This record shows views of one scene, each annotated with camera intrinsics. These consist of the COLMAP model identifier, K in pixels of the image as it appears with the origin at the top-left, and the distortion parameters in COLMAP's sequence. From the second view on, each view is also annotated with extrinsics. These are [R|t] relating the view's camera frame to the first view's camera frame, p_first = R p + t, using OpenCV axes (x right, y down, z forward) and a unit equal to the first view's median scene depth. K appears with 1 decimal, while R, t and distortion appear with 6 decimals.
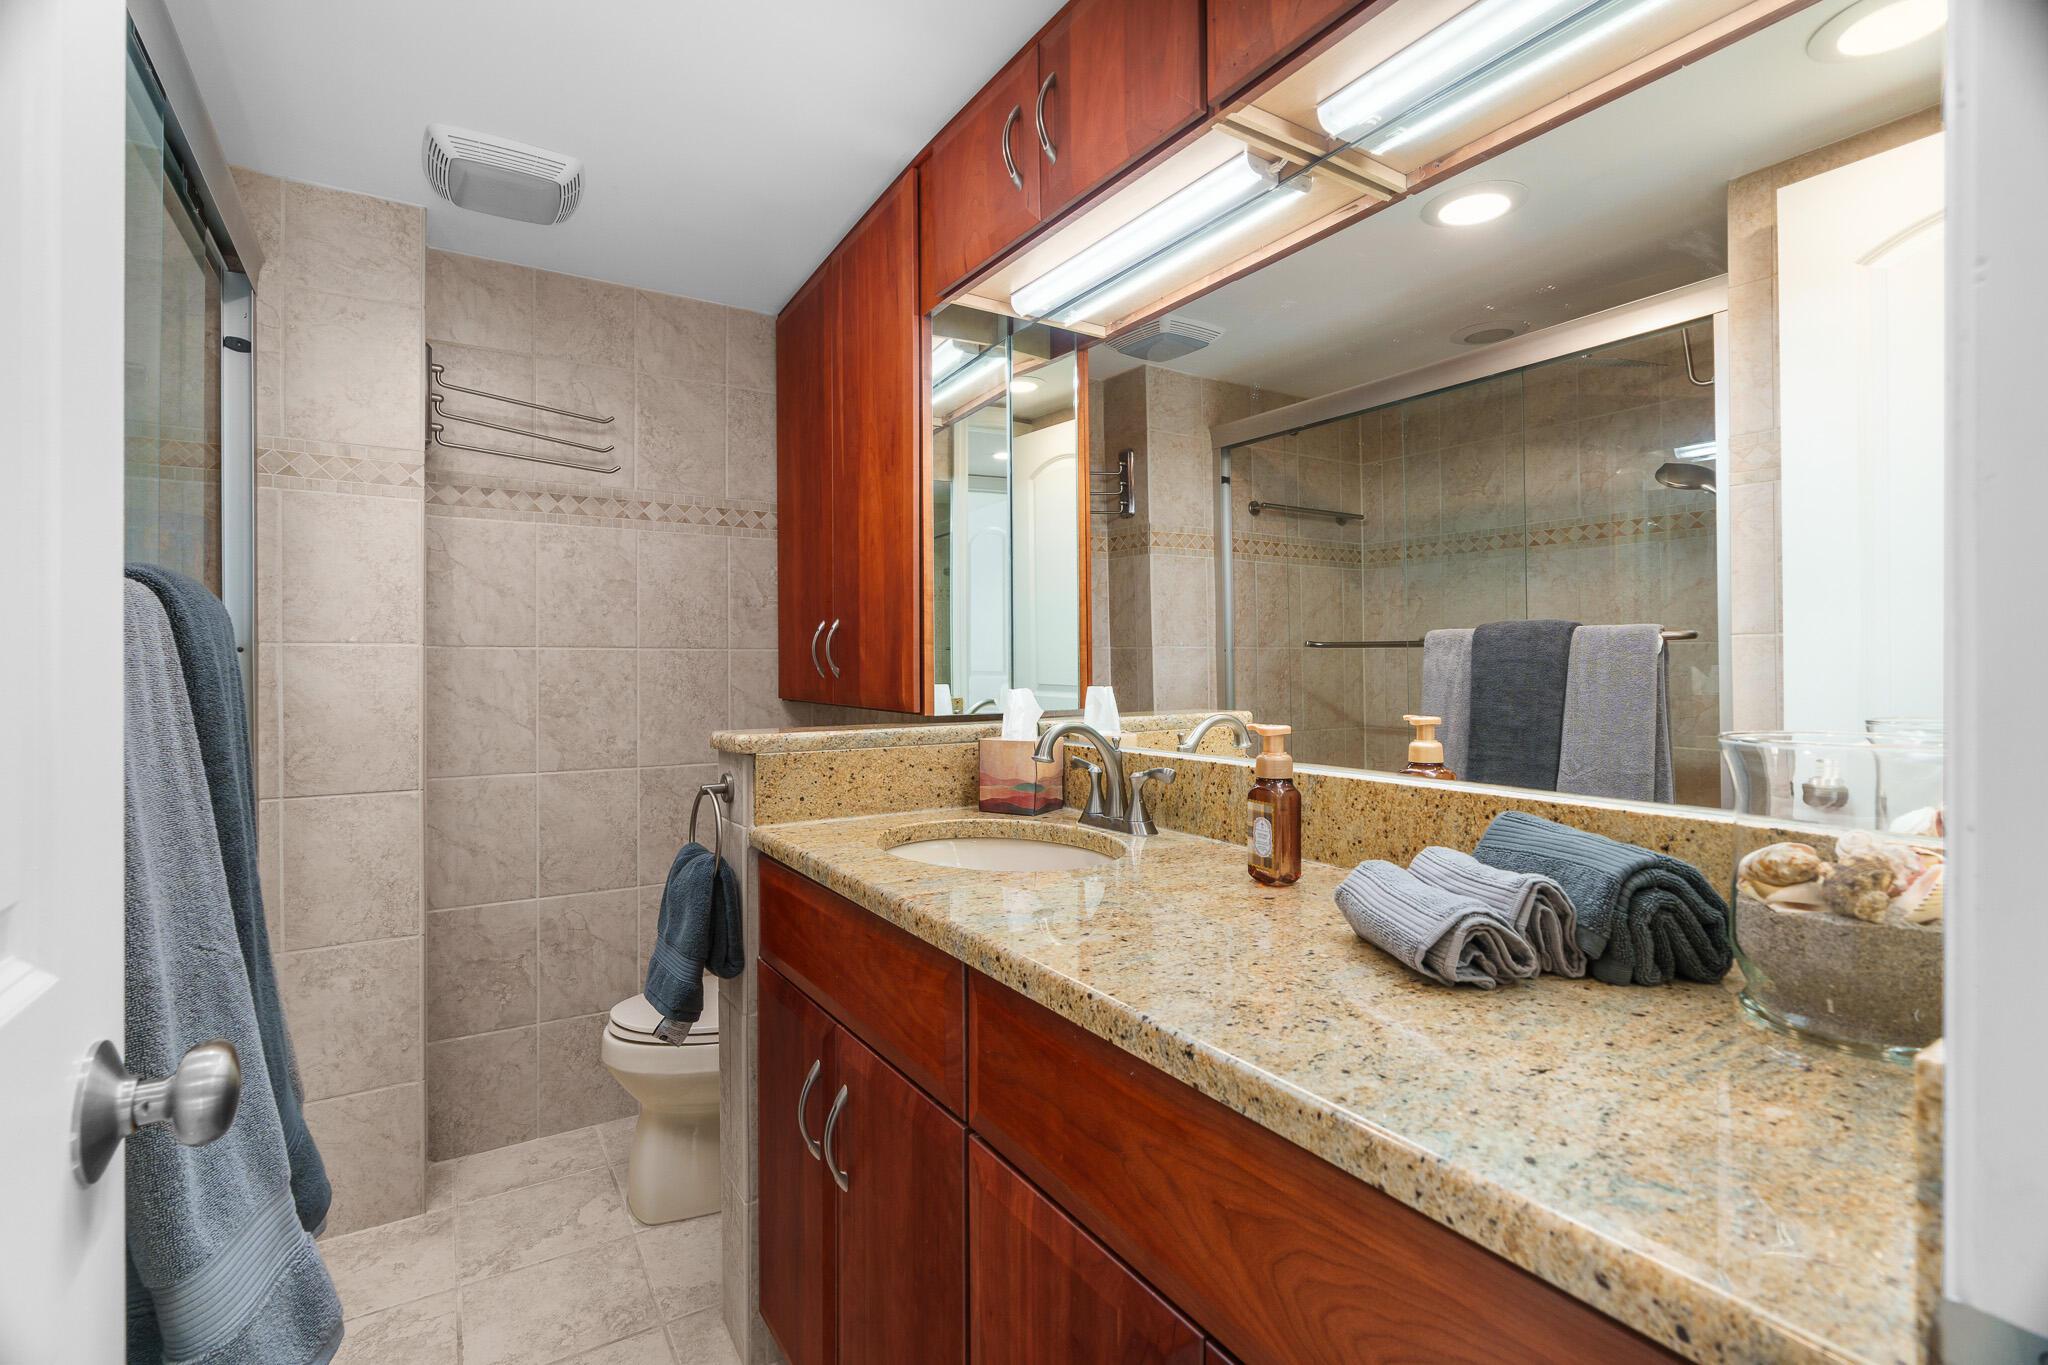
lens RADIAL K [[926.3, 0, 1019.5], [0, 926.3, 673.3], [0, 0, 1]] dist [-0.010079, 0.003859]
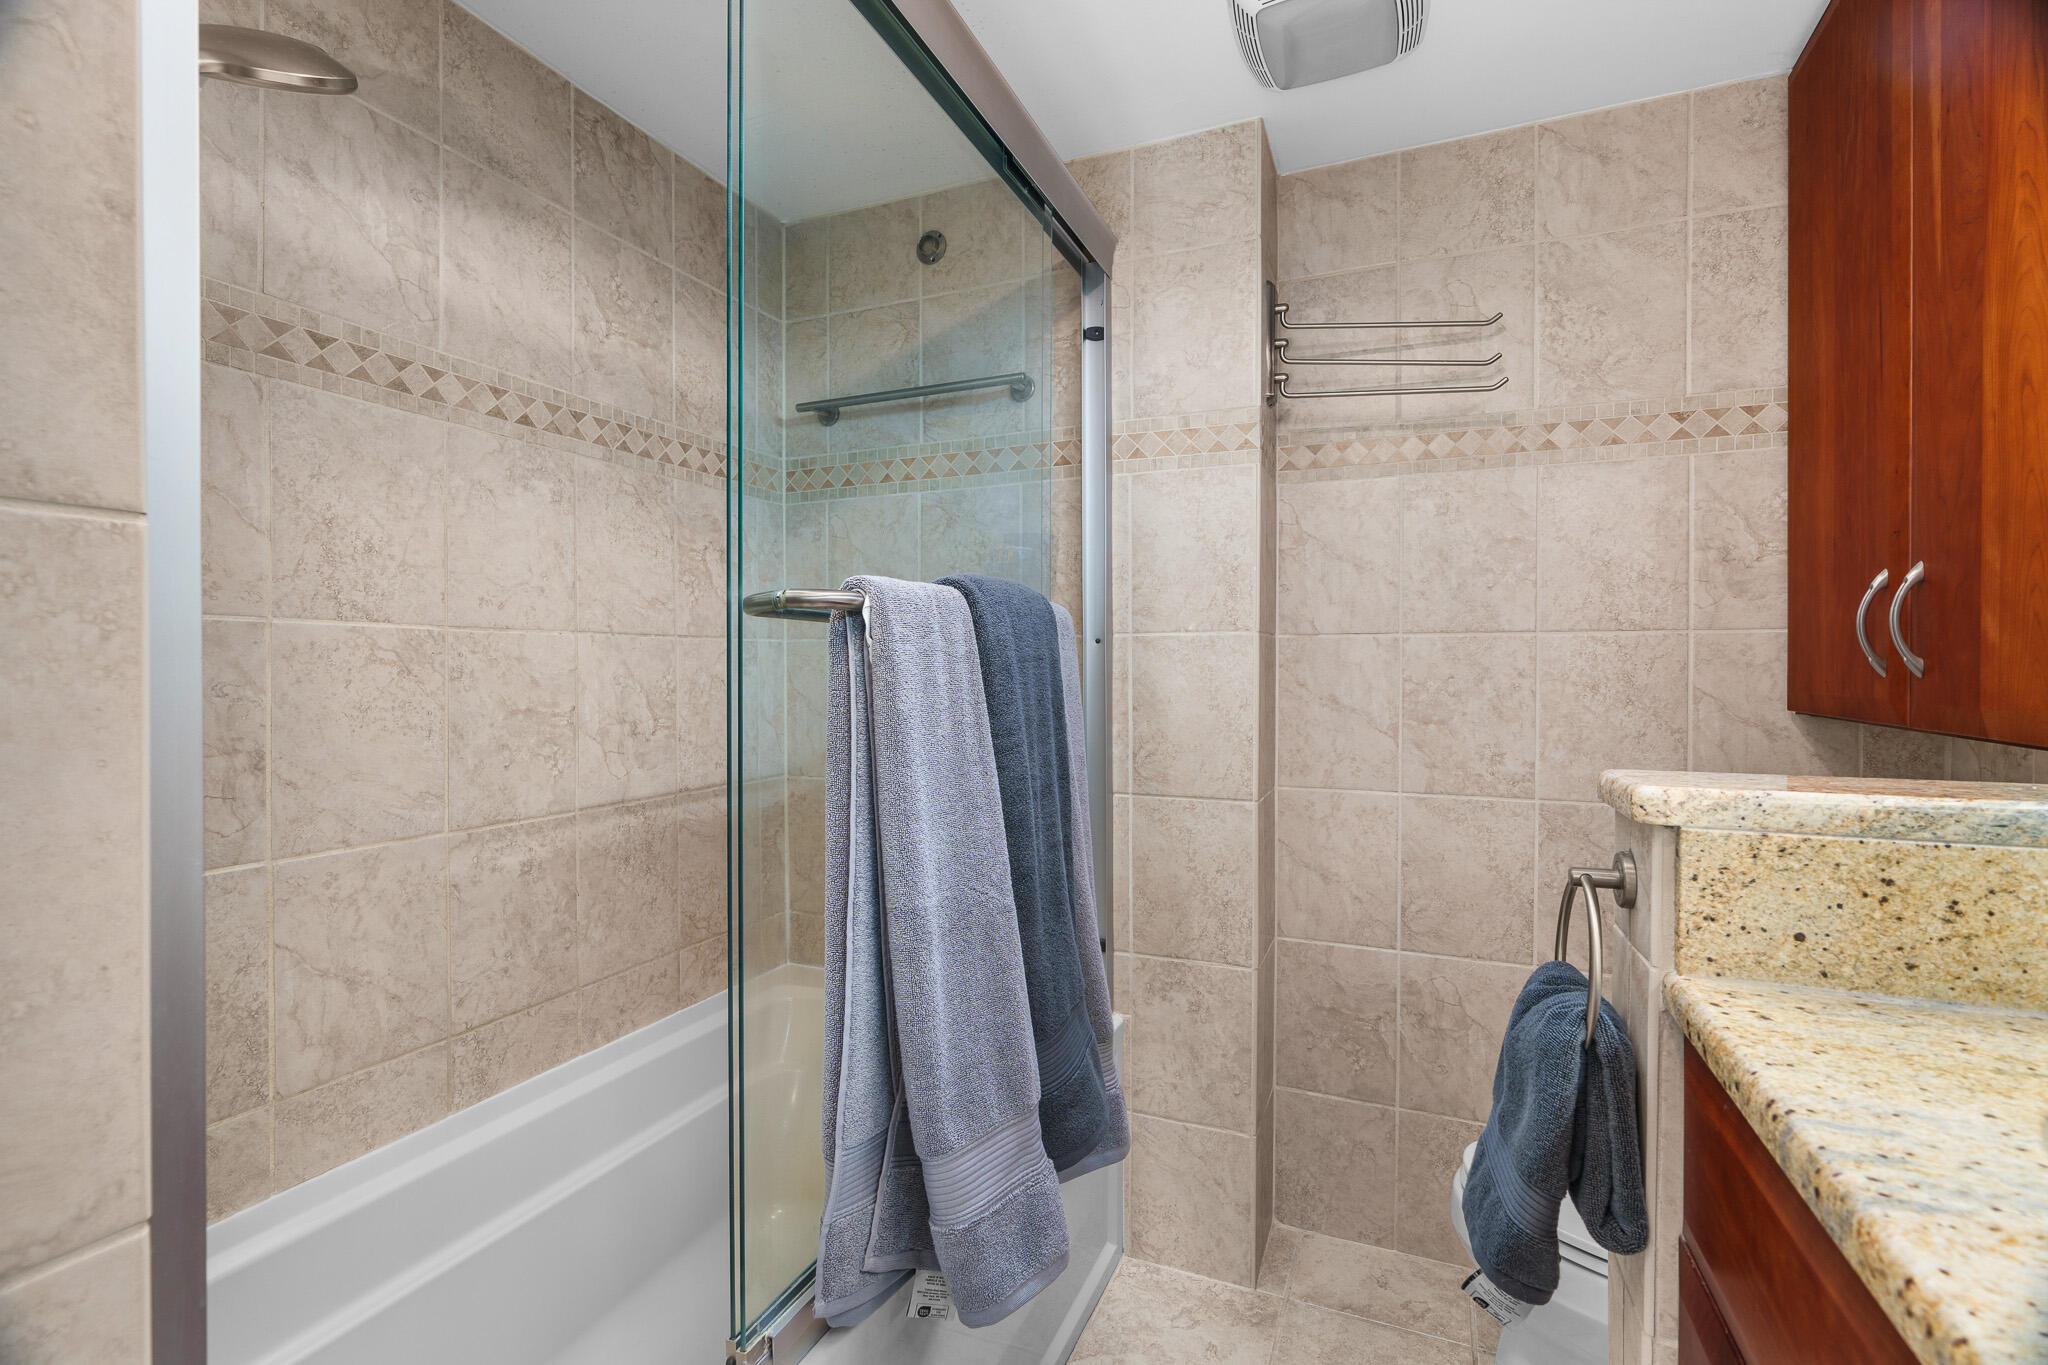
lens RADIAL K [[926.3, 0, 1014.7], [0, 926.3, 675.9], [0, 0, 1]] dist [-0.010079, 0.003859]
pose [[0.558331, 0.011100, -0.829544, -0.050399], [-0.006865, 0.999938, 0.008760, 0.002980], [0.829590, 0.000804, 0.558373, 0.283581]]
